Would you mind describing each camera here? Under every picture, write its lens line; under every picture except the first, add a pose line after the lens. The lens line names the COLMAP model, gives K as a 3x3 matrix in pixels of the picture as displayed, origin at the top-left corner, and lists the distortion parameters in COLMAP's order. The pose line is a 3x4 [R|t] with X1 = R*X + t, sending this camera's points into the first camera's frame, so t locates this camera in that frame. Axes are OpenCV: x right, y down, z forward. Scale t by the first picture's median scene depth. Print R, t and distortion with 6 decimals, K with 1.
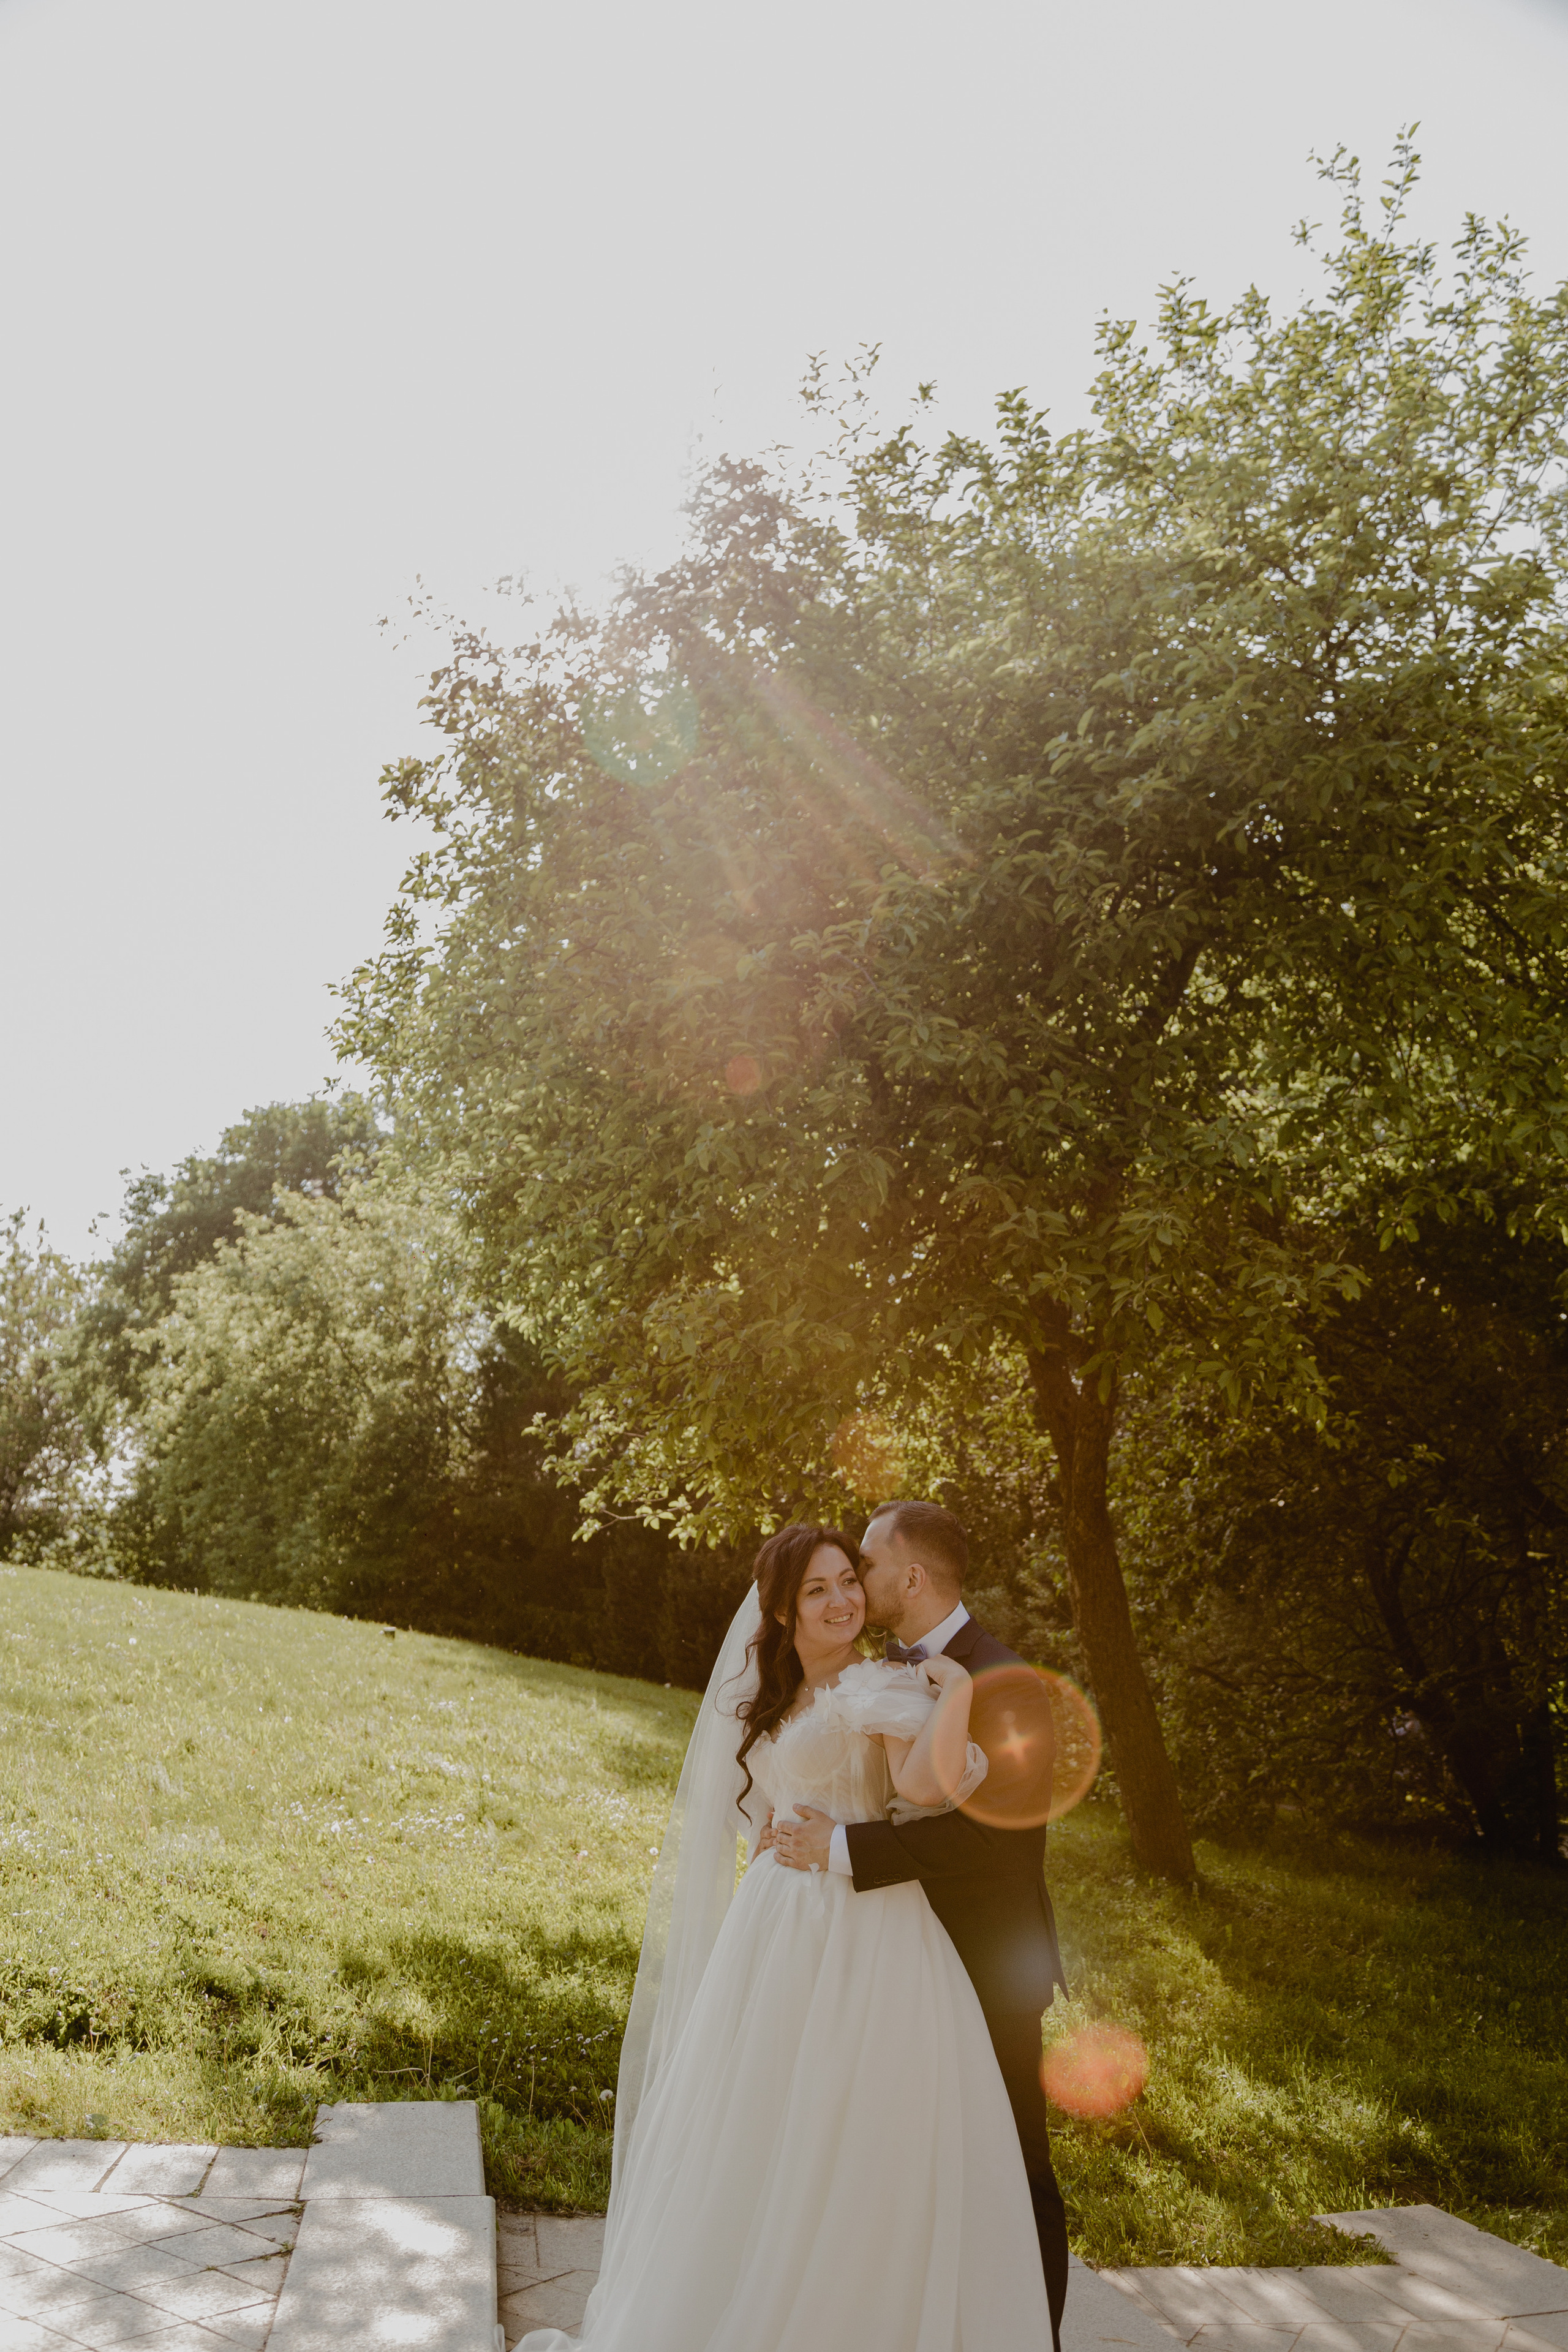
lens RADIAL K [[2101.7, 0, 774.2], [0, 2101.7, 1195.2], [0, 0, 1]] dist [0.015327, 0.010713]
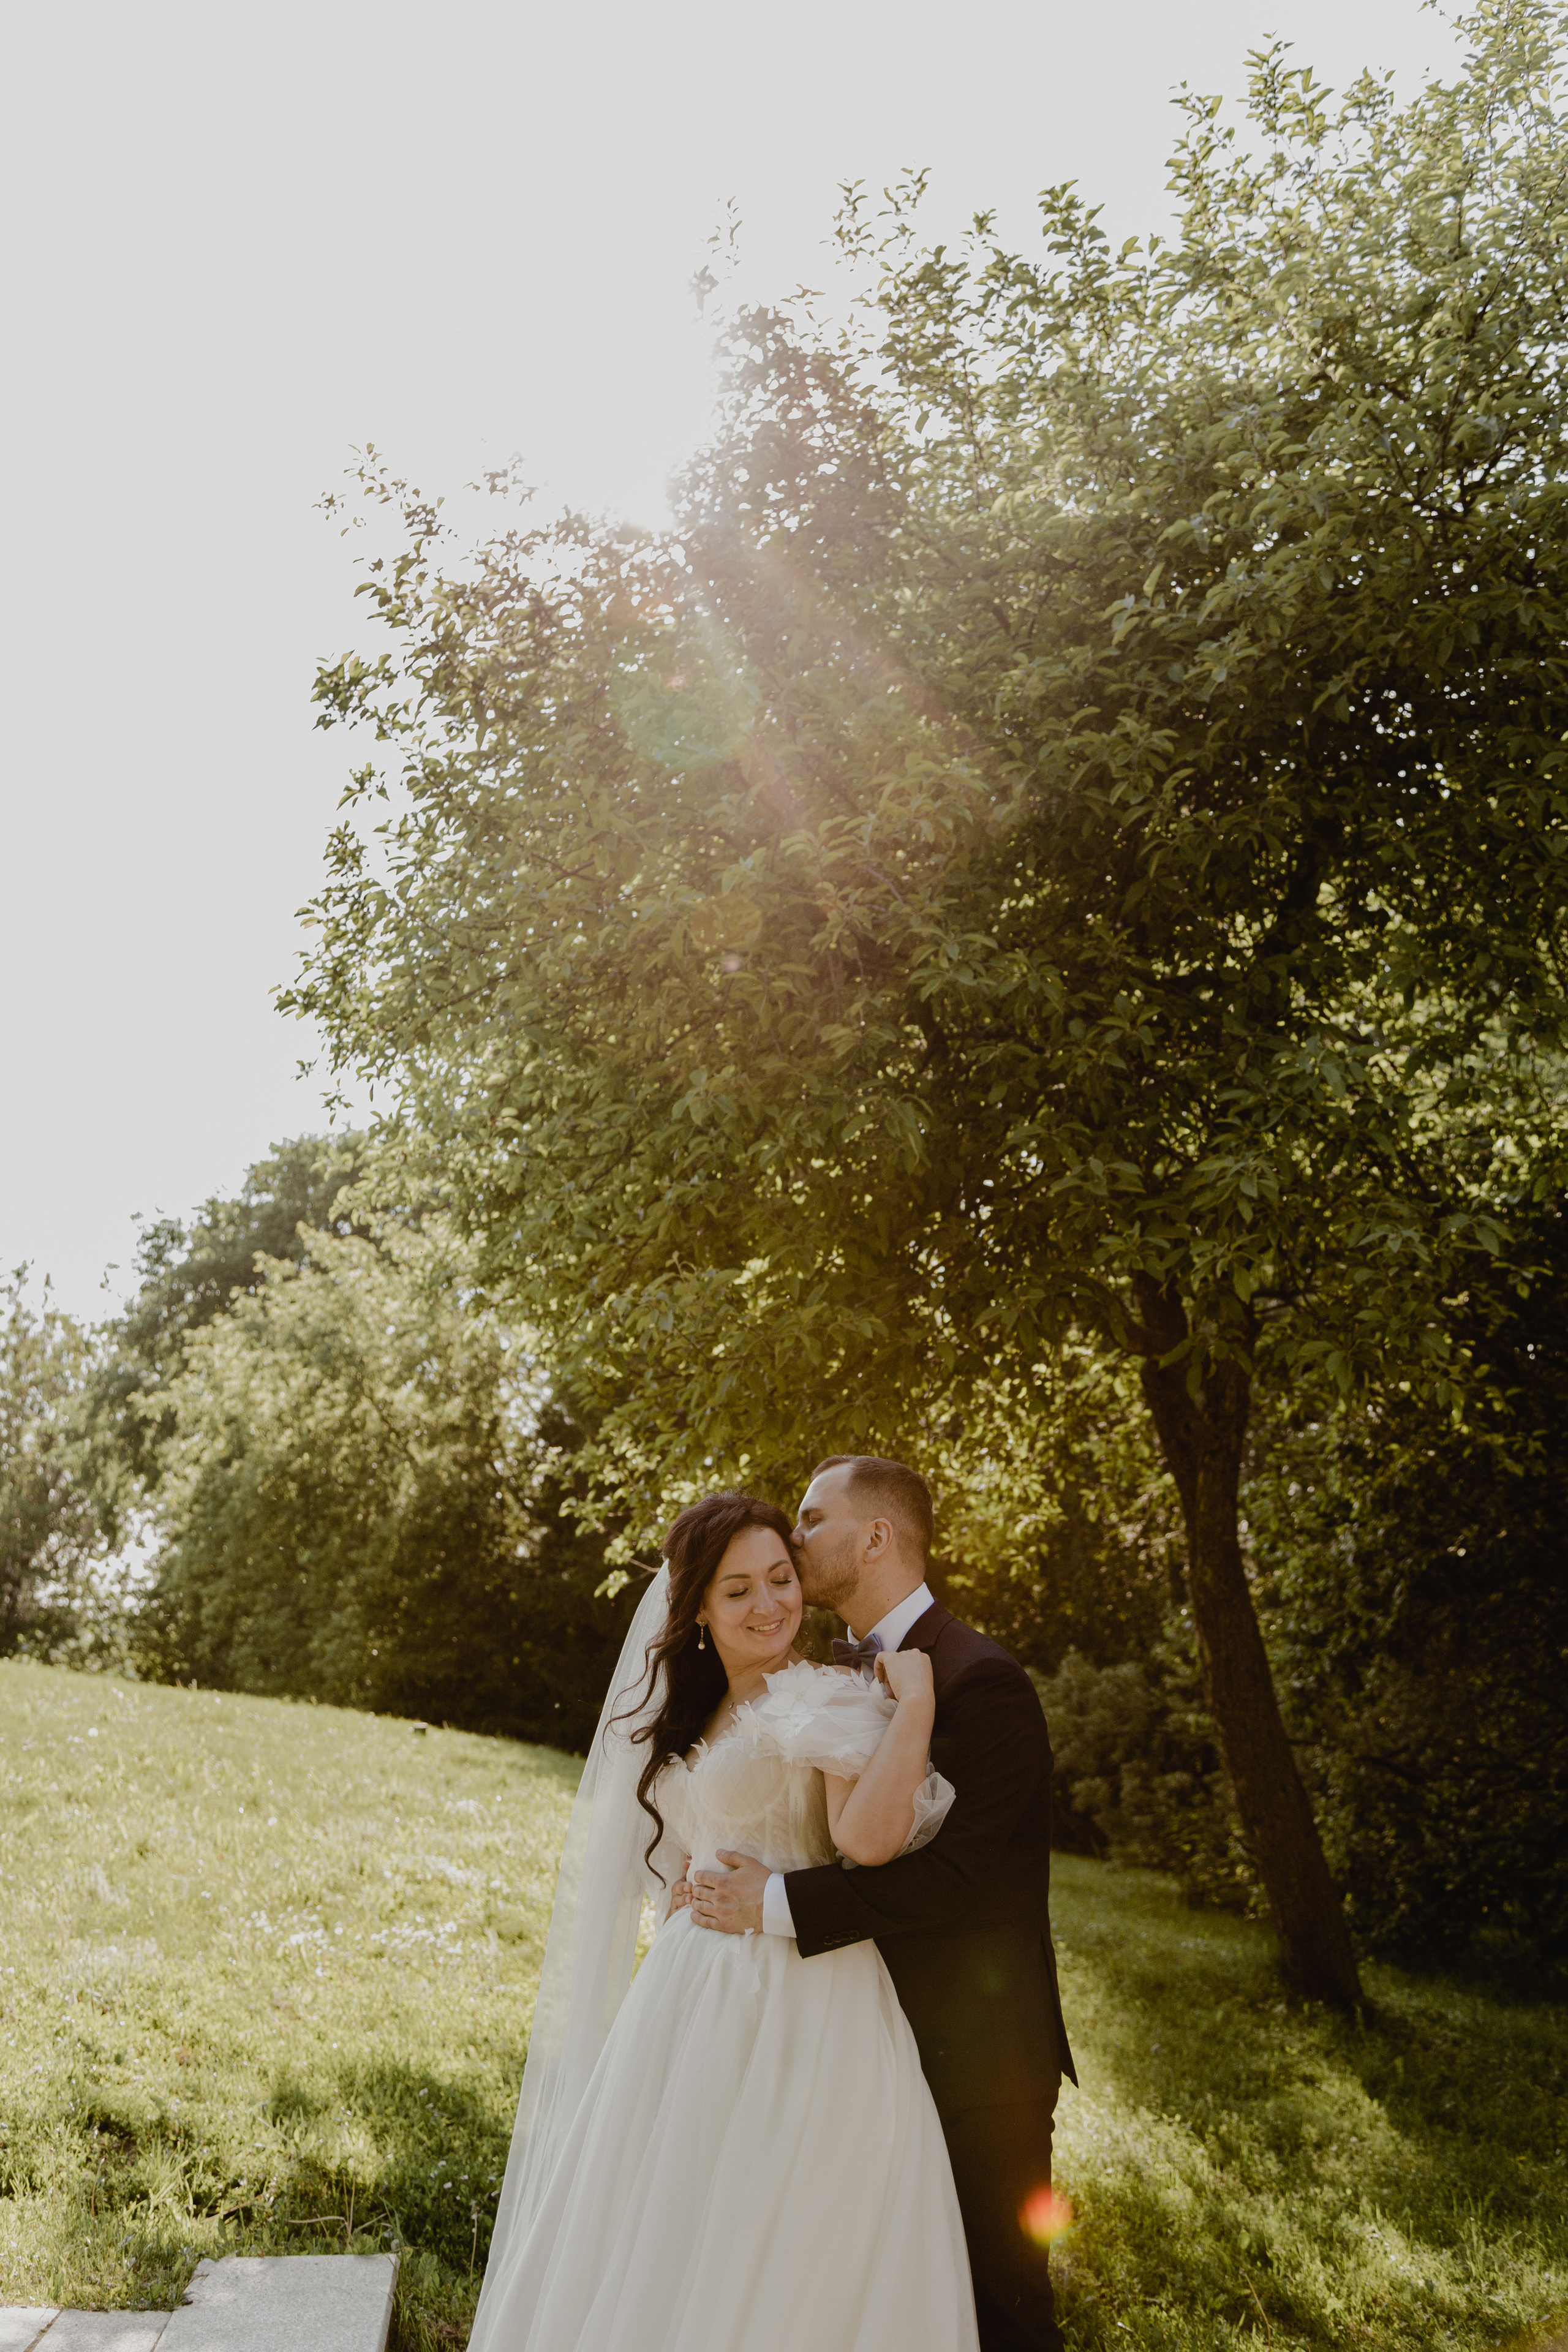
lens RADIAL K [[2412.6, 0, 771.6], [0, 2412.6, 1176.1], [0, 0, 1]] dist [0.023823, 0.030700]
pose [[0.998356, -0.024912, -0.051619, 0.029006], [0.023502, 0.999339, -0.027741, 0.023796], [0.052276, 0.026482, 0.998281, 0.036322]]
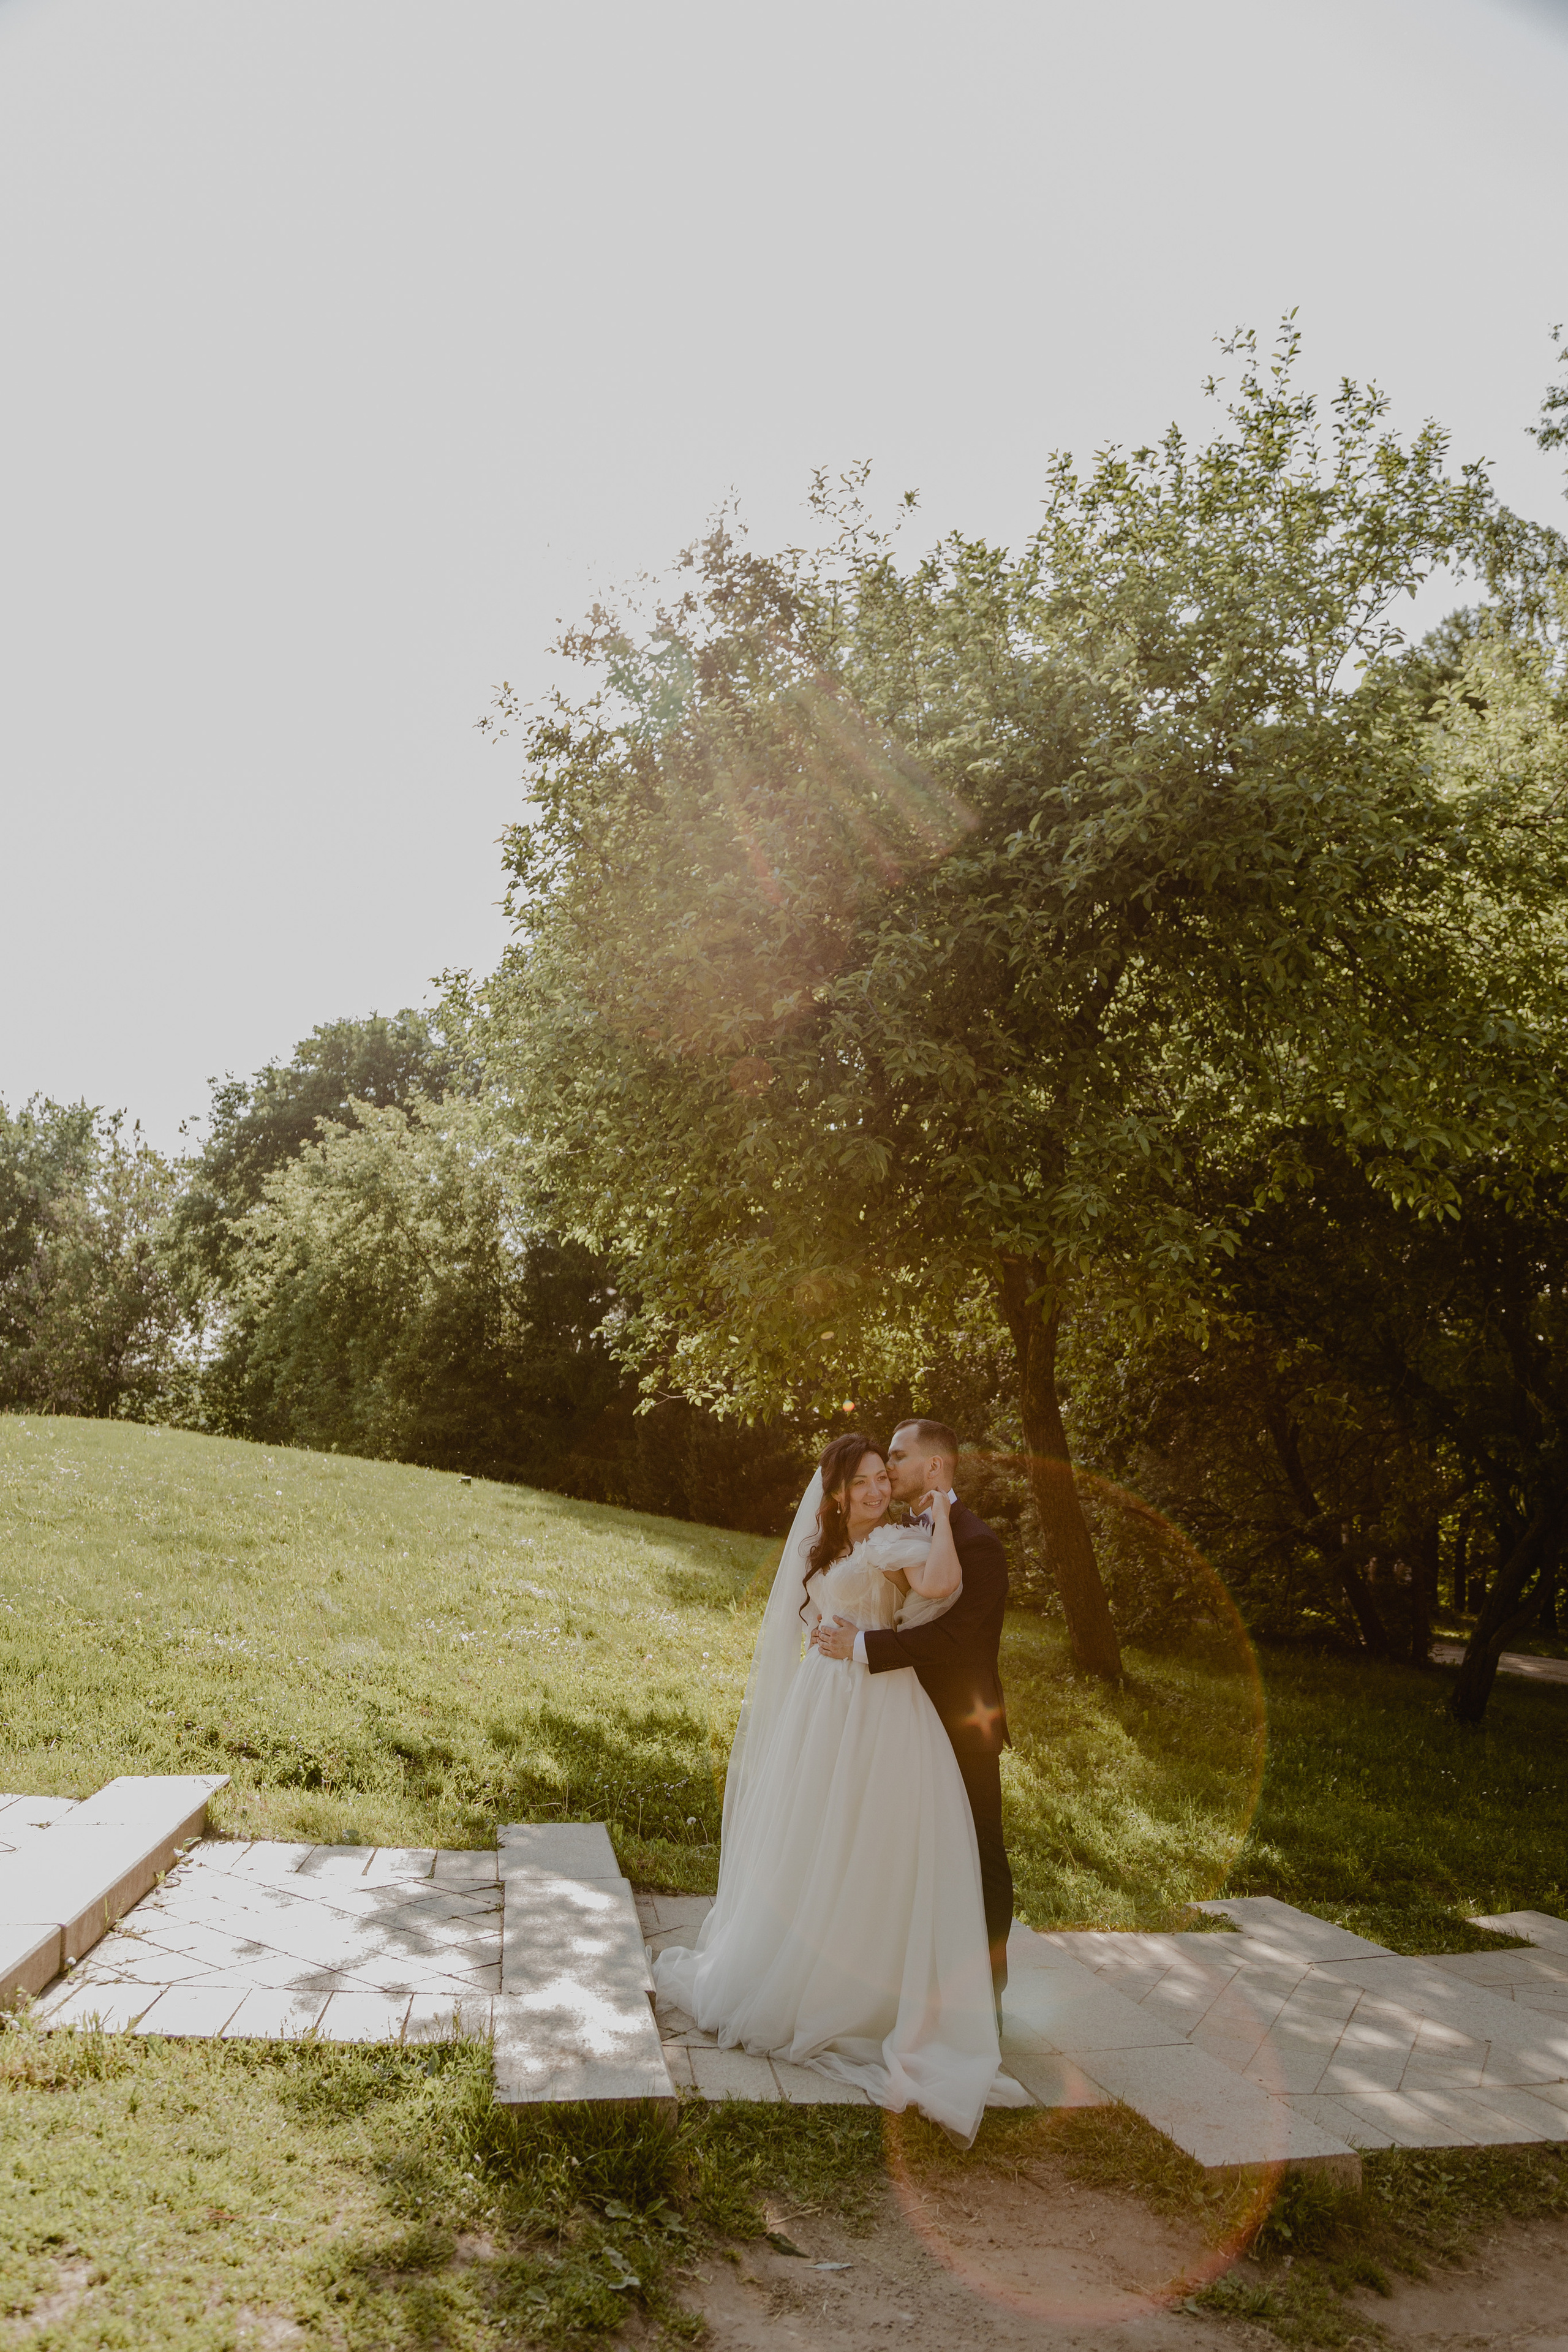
lens RADIAL K [[1876.8, 0, 784.0], [0, 1876.8, 1176.0], [0, 0, 1]] dist [0.040657, -0.003806]
pose [[0.999971, -0.001509, 0.007489, -0.013561], [0.001134, 0.998760, 0.049767, -0.037582], [-0.007555, -0.049757, 0.998733, -0.132032]]
